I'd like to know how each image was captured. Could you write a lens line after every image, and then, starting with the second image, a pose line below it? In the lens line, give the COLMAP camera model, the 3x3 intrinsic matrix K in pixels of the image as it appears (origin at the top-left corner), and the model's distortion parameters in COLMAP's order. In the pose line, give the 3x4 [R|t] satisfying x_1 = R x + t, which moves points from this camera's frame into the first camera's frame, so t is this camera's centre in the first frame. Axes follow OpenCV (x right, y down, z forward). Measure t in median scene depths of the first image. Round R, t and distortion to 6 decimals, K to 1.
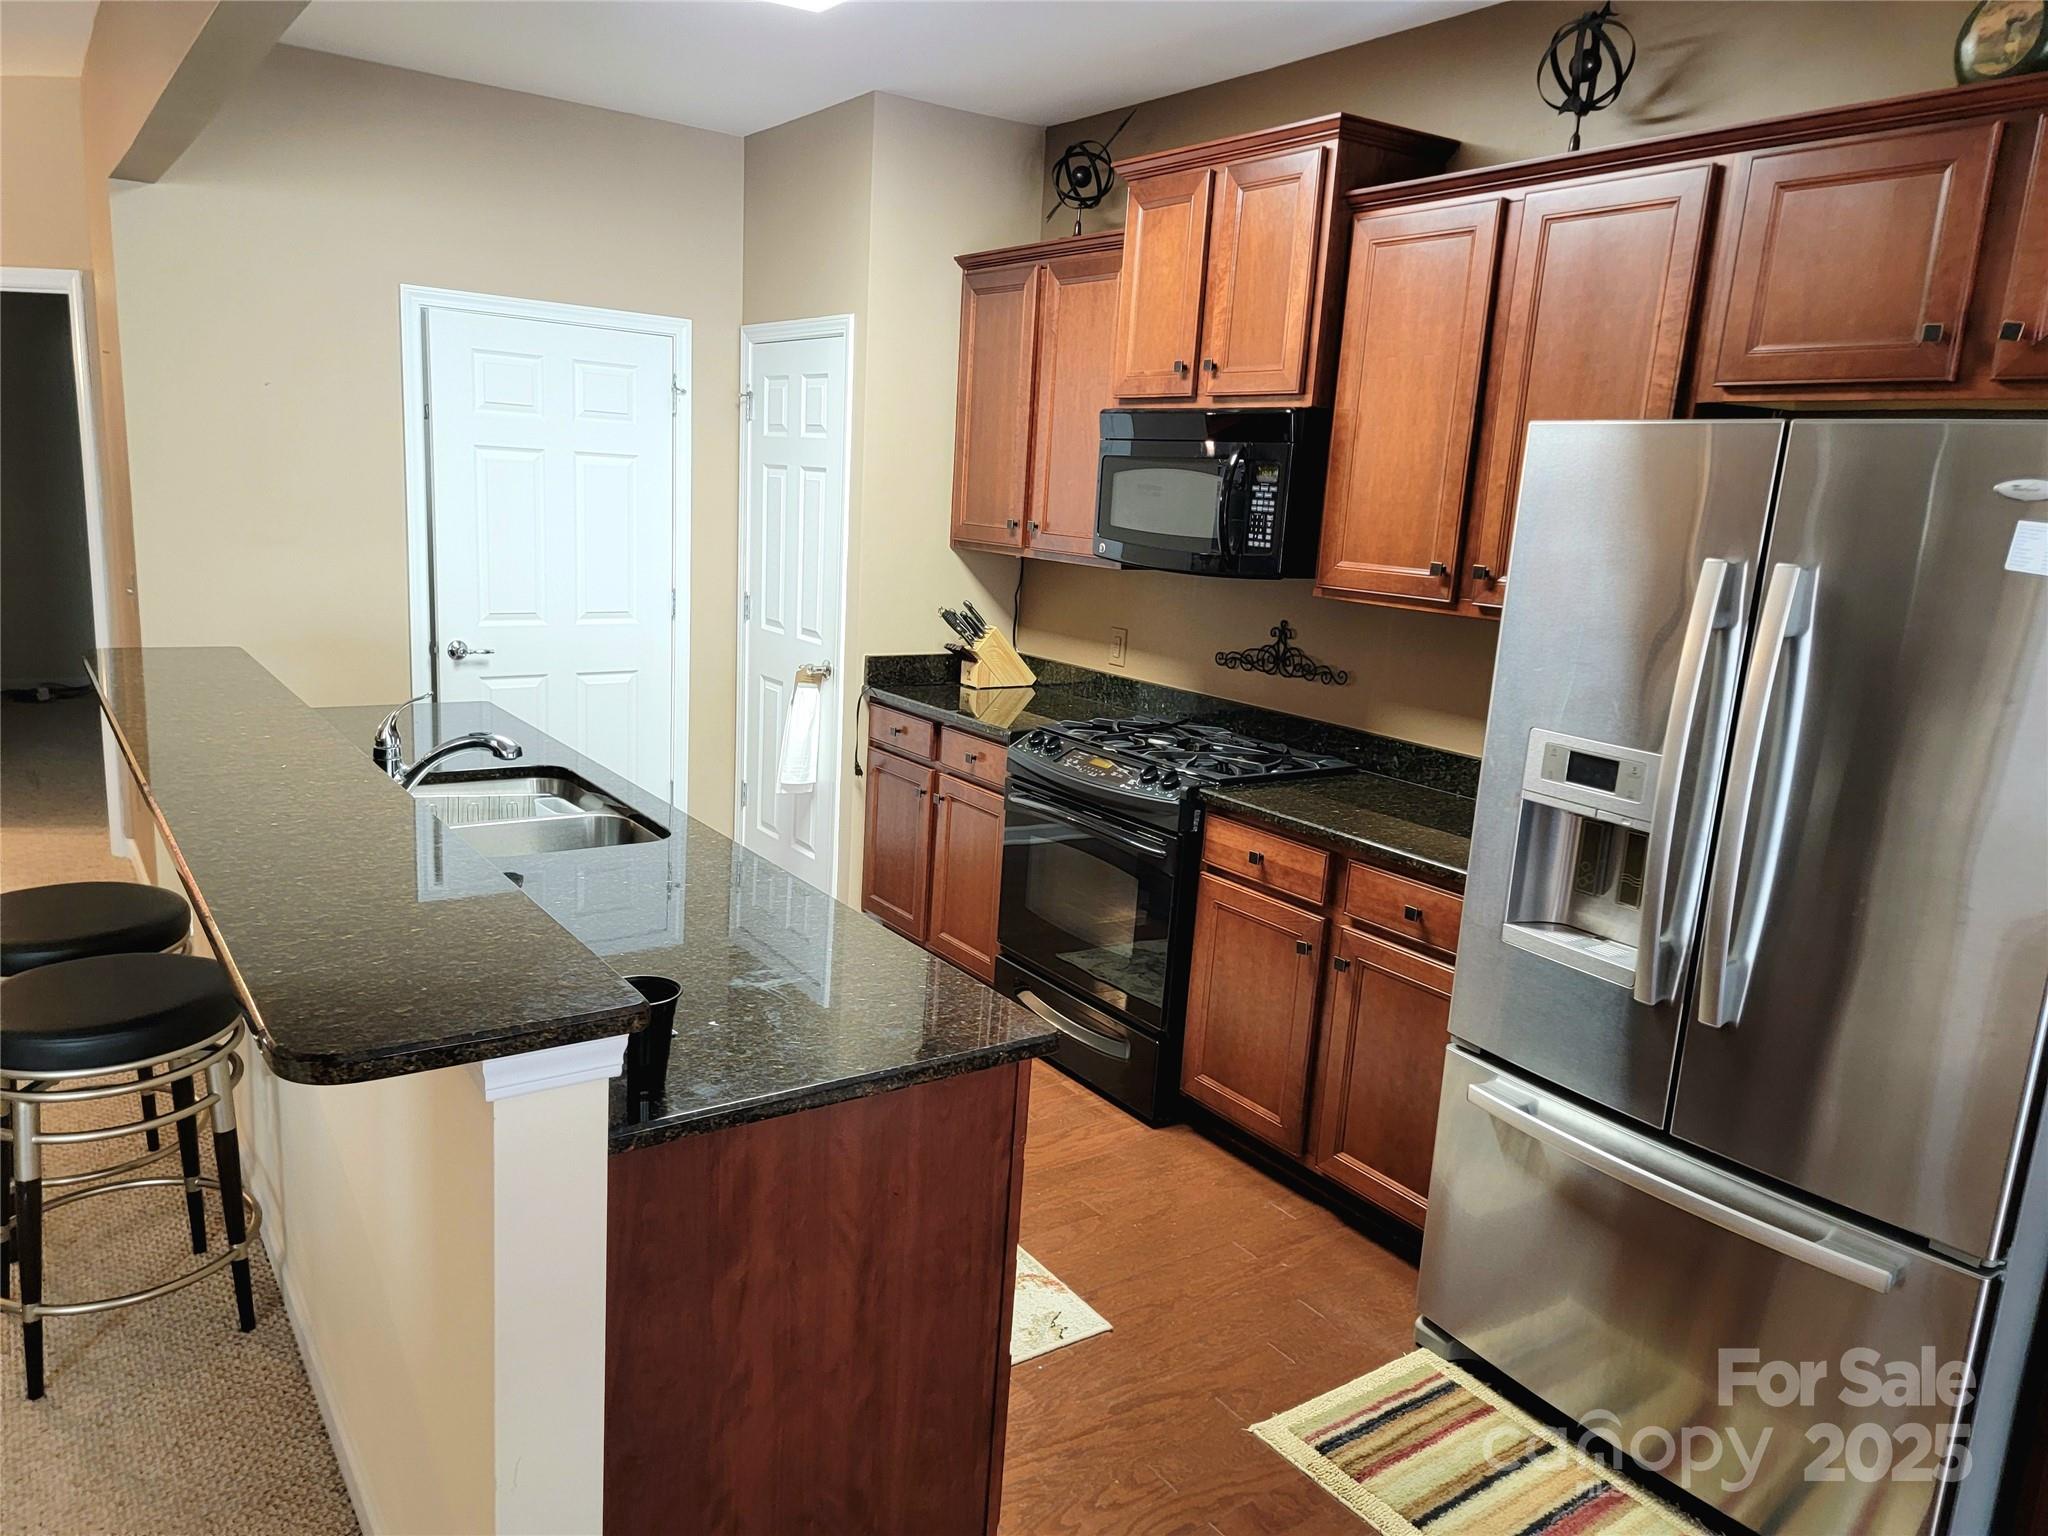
lens RADIAL K [[1409.2, 0, 1019.9], [0, 1409.2, 783.2], [0, 0, 1]] dist [0.025031, -0.015169]
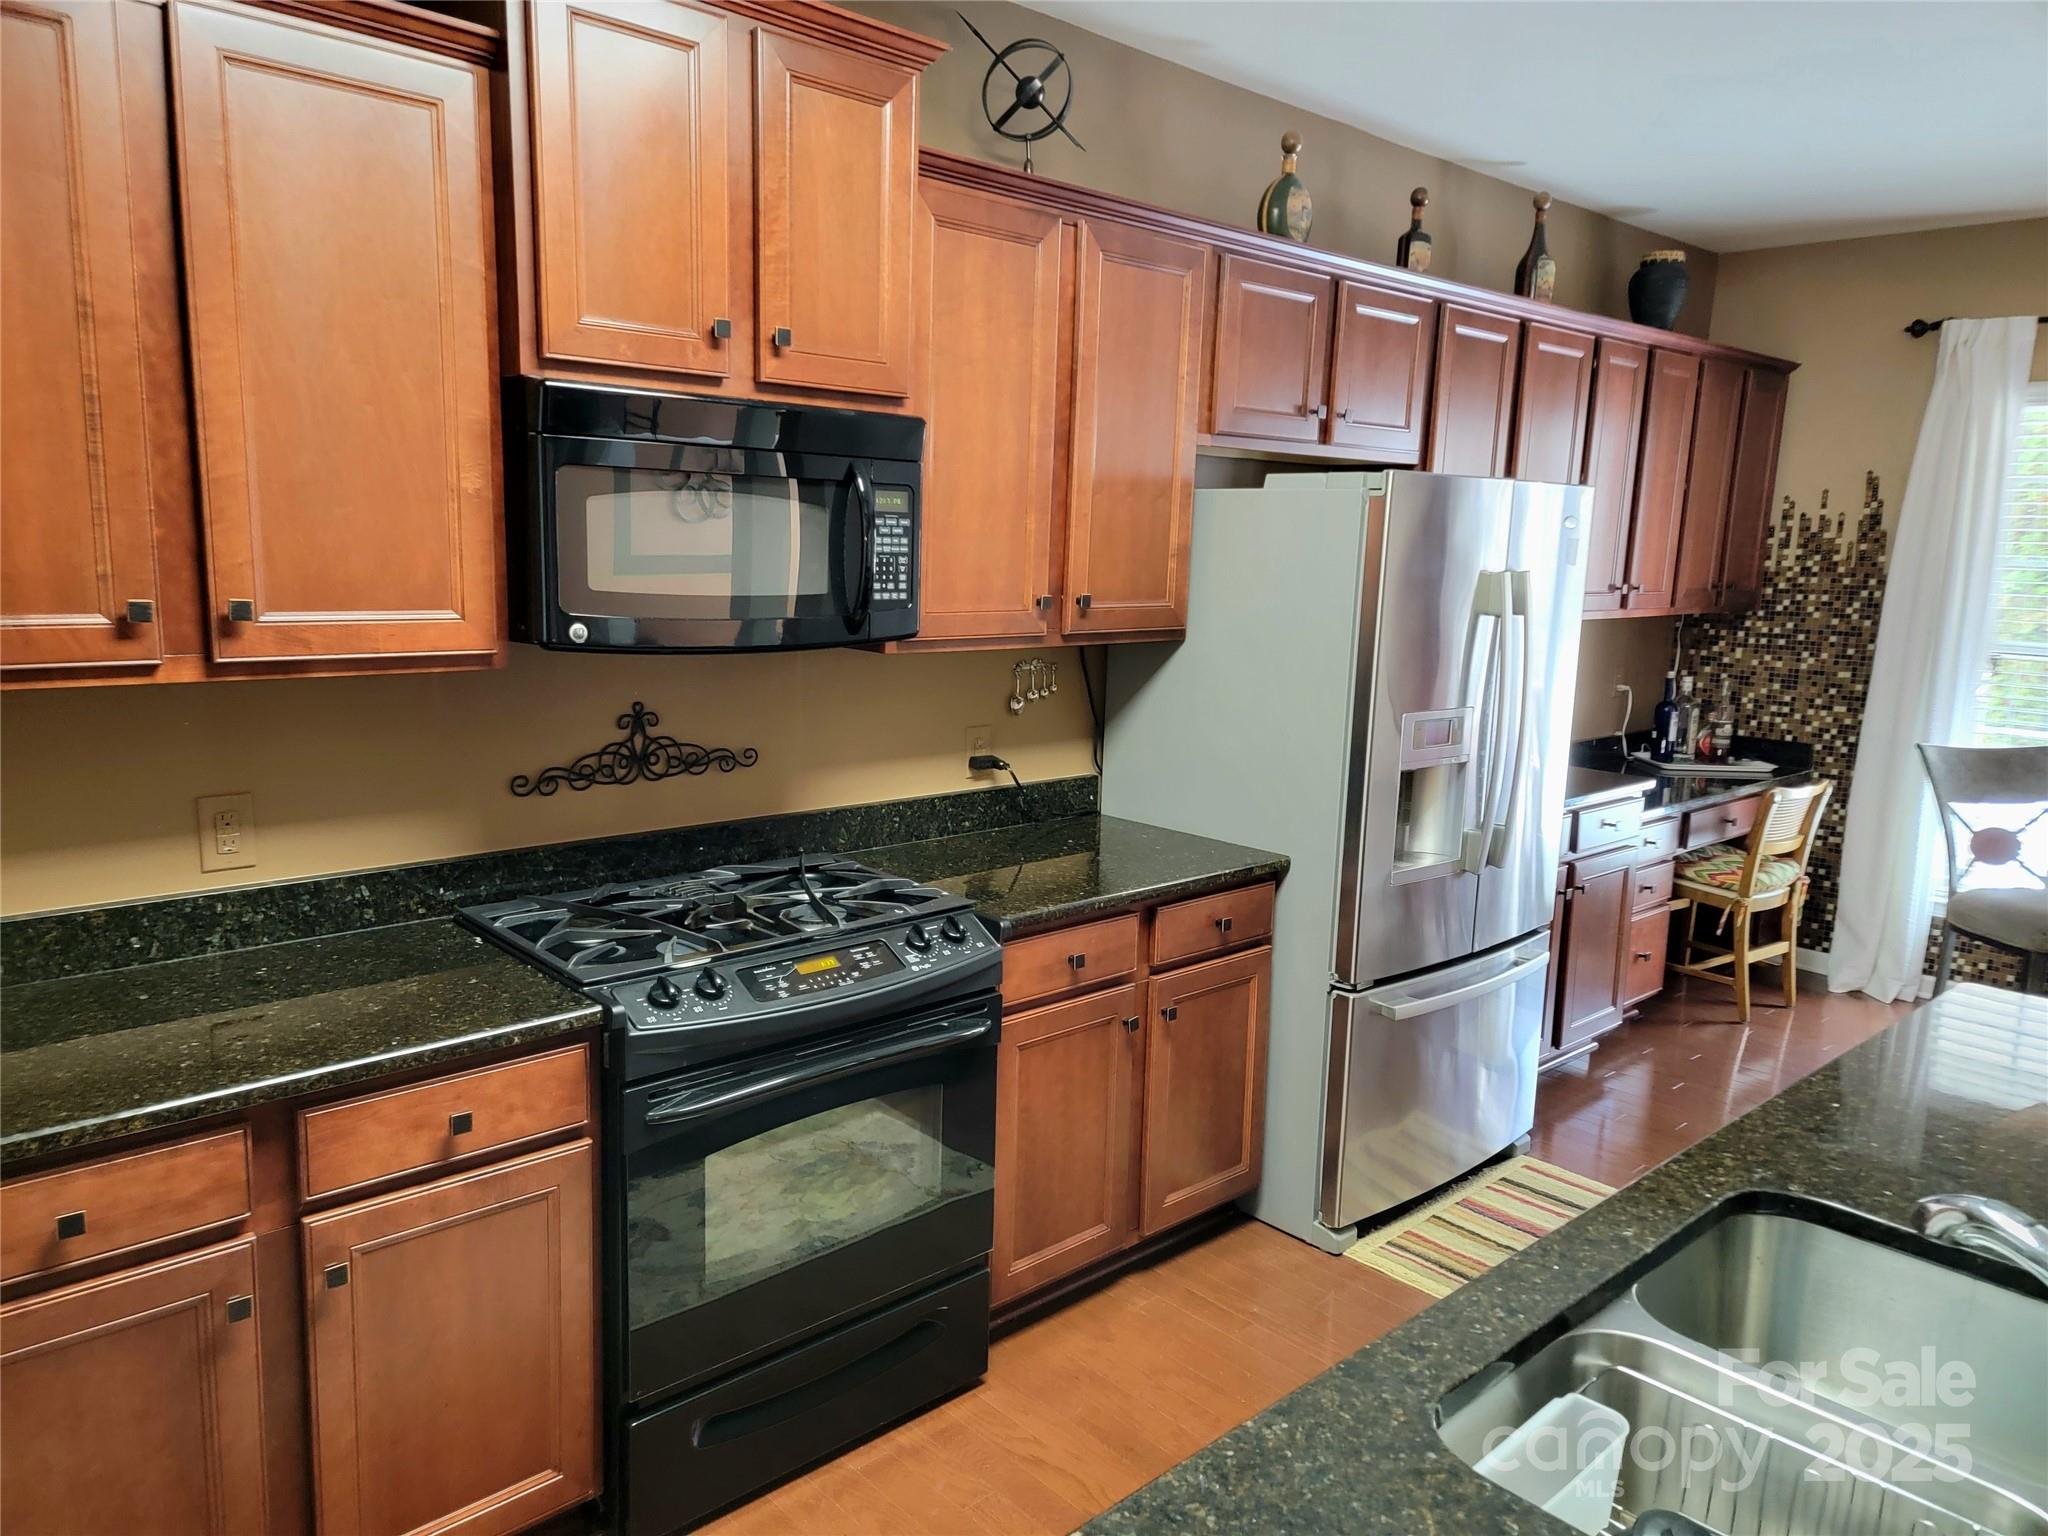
lens RADIAL K [[1409.2, 0, 1022.8], [0, 1409.2, 753.9], [0, 0, 1]] dist [0.025031, -0.015169]
pose [[-0.122918, -0.215083, 0.968830, -0.580133], [0.173009, 0.956639, 0.234327, -0.252272], [-0.977220, 0.196419, -0.080377, 1.008517]]
